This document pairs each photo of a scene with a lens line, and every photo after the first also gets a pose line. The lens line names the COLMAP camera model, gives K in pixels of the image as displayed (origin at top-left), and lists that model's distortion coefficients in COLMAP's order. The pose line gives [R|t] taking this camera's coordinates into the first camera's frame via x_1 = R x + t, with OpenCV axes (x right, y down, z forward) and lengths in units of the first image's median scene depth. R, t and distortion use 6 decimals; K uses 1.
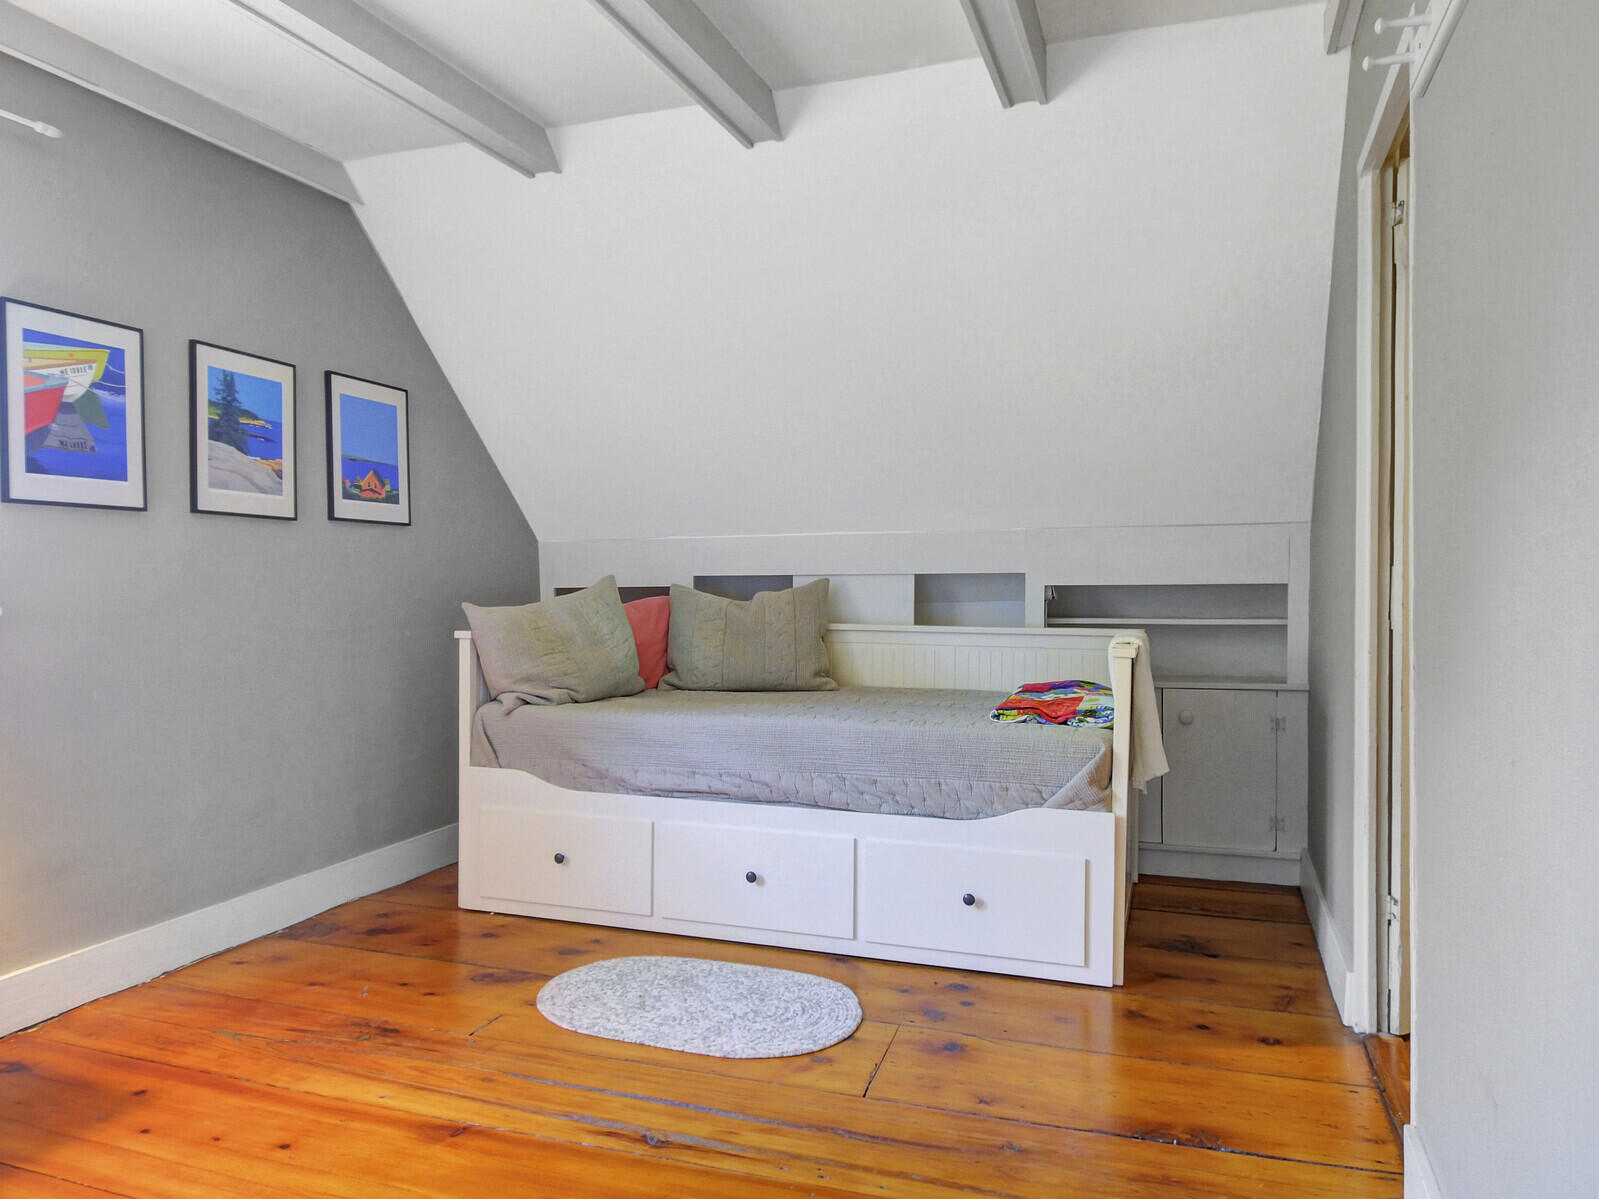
lens RADIAL K [[1117.1, 0, 800.1], [0, 1117.1, 596.6], [0, 0, 1]] dist [0.031626, -0.052161]
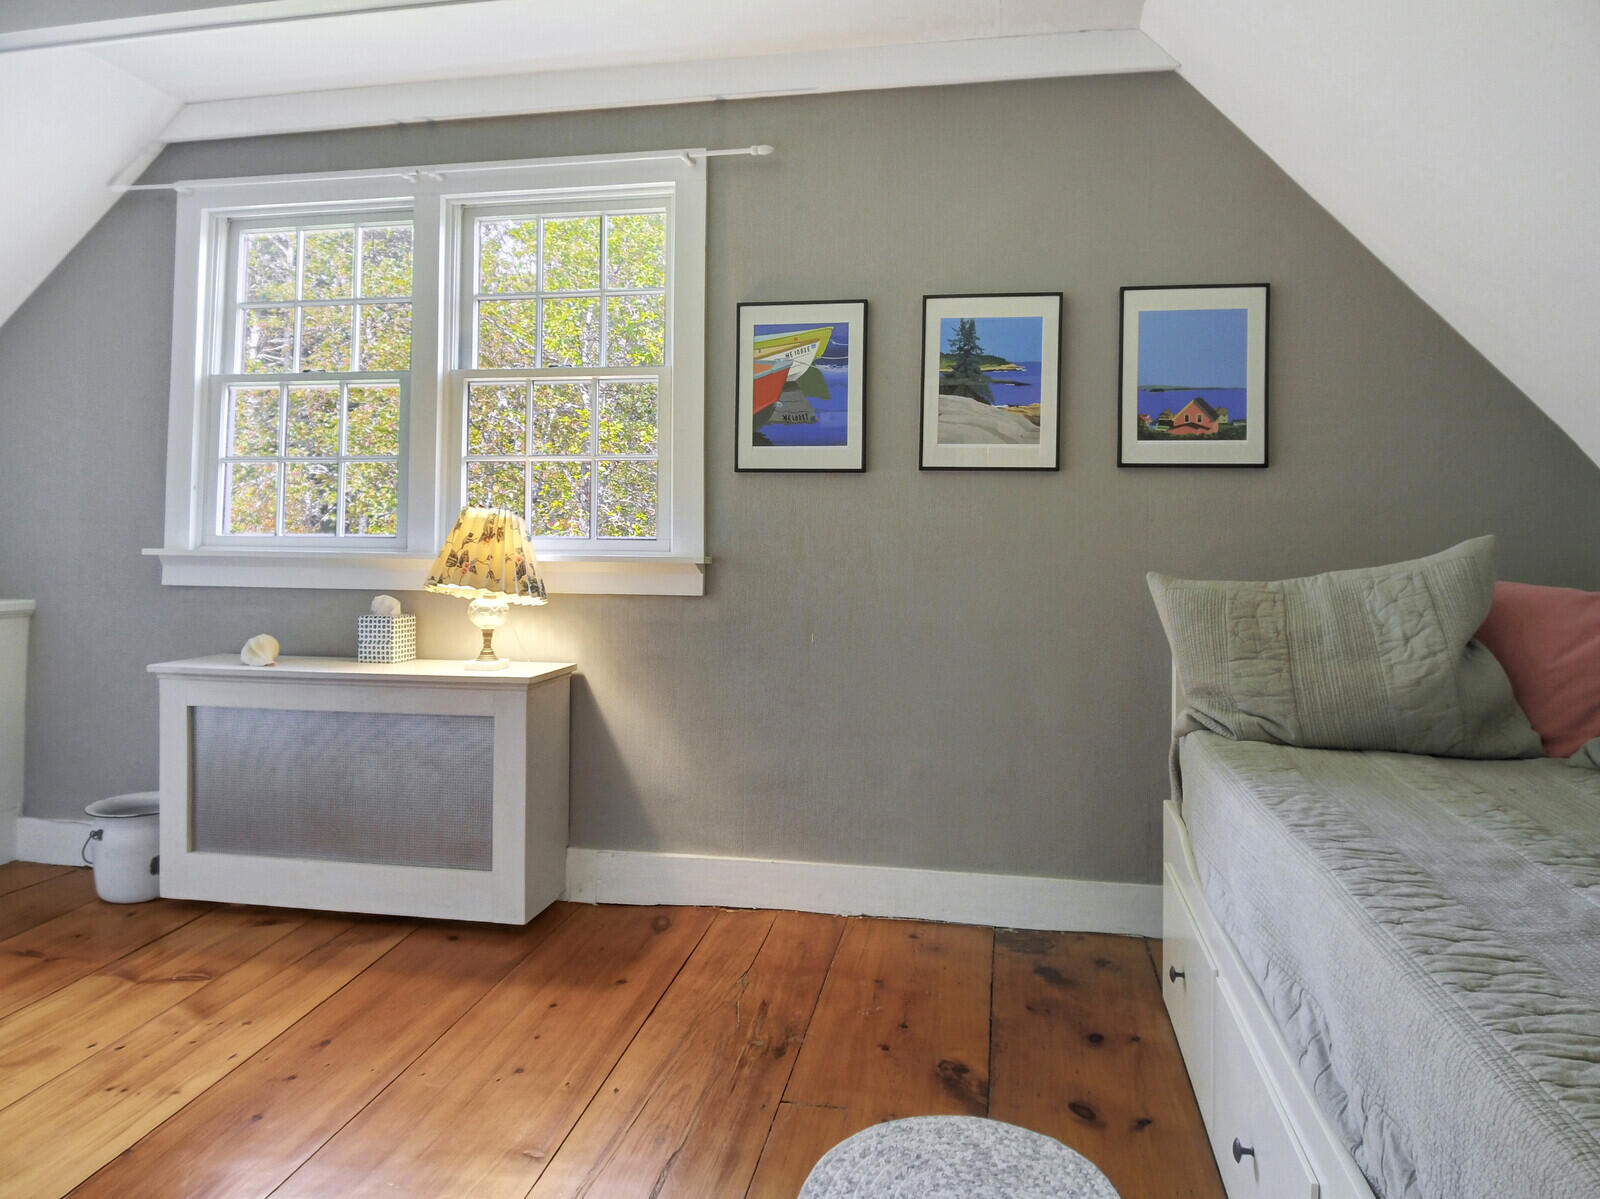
lens RADIAL K [[1117.8, 0, 816.3], [0, 1117.8, 546.0], [0, 0, 1]] dist [0.031626, -0.052161]
pose [[0.142728, 0.015132, -0.989646, 0.426841], [-0.023548, 0.999652, 0.011889, -0.016898], [0.989482, 0.021607, 0.143034, 0.762272]]
